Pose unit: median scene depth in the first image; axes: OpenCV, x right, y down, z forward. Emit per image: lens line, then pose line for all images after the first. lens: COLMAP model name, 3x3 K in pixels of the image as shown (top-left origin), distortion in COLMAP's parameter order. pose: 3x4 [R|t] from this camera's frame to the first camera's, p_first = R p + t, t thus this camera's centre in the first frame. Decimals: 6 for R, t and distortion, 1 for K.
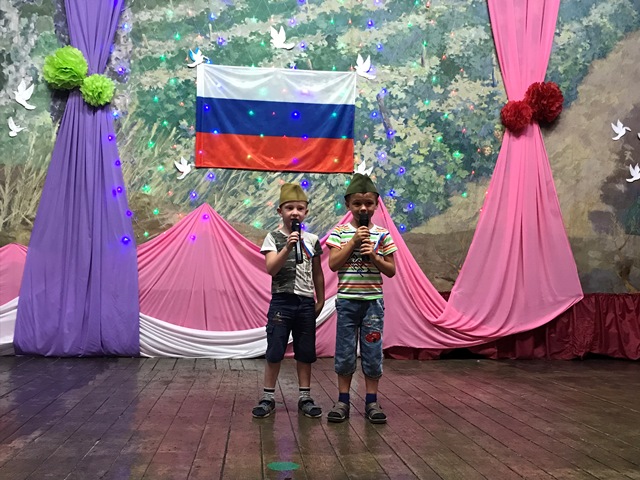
lens RADIAL K [[688.7, 0, 309.4], [0, 688.7, 238.3], [0, 0, 1]] dist [0.016541, 0.000000]
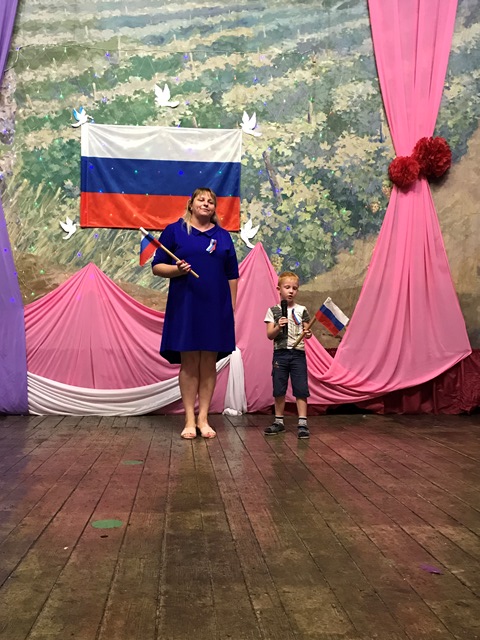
lens RADIAL K [[688.7, 0, 240.5], [0, 688.7, 317.8], [0, 0, 1]] dist [0.016541, 0.000000]
pose [[0.999777, -0.008356, -0.019405, 0.083697], [0.009090, 0.999234, 0.038070, -0.006958], [0.019072, -0.038238, 0.999087, -0.007526]]
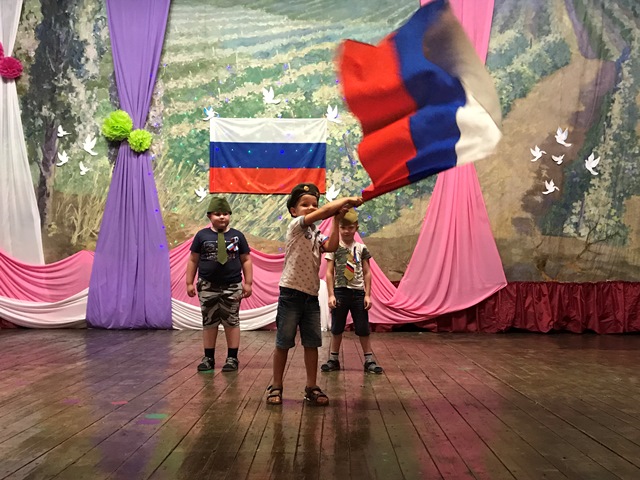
lens RADIAL K [[748.1, 0, 317.7], [0, 748.1, 235.3], [0, 0, 1]] dist [0.073191, 0.000000]
pose [[0.992235, -0.016734, -0.123247, 0.227653], [0.017660, 0.999823, 0.006423, -0.023187], [0.123117, -0.008549, 0.992355, -0.456500]]
